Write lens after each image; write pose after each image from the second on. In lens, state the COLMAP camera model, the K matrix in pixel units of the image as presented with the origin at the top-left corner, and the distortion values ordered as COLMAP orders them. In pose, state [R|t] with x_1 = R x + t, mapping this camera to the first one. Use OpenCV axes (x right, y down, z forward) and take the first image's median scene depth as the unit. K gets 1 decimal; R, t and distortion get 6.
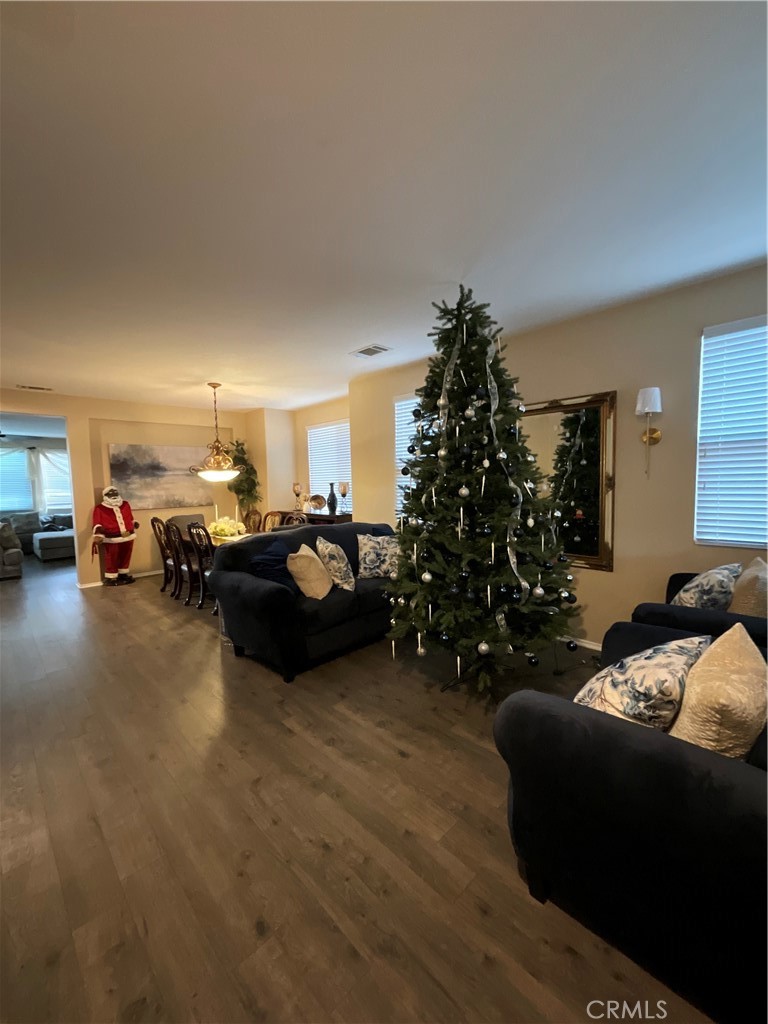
lens RADIAL K [[411.5, 0, 382.6], [0, 411.5, 512.0], [0, 0, 1]] dist [0.000693, 0.000310]
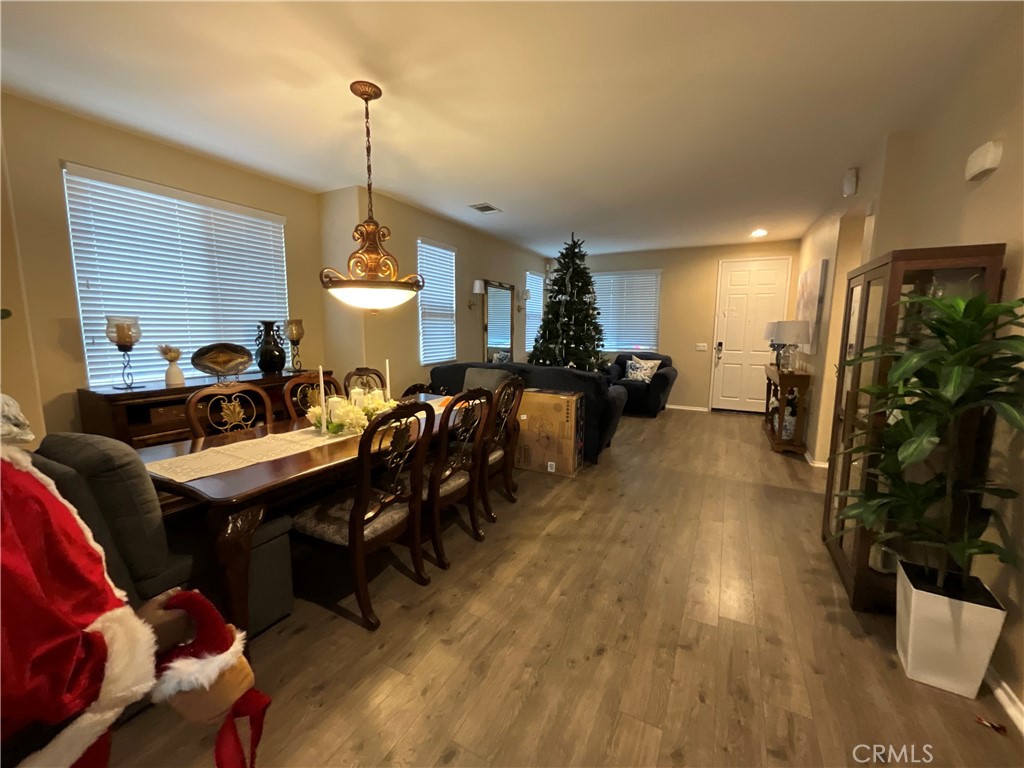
lens RADIAL K [[411.5, 0, 510.4], [0, 411.5, 383.4], [0, 0, 1]] dist [0.000693, 0.000310]
pose [[-0.296662, -0.101422, 0.949582, -1.044518], [0.078846, 0.988348, 0.130195, -0.046186], [-0.951722, 0.113495, -0.285209, 1.161767]]
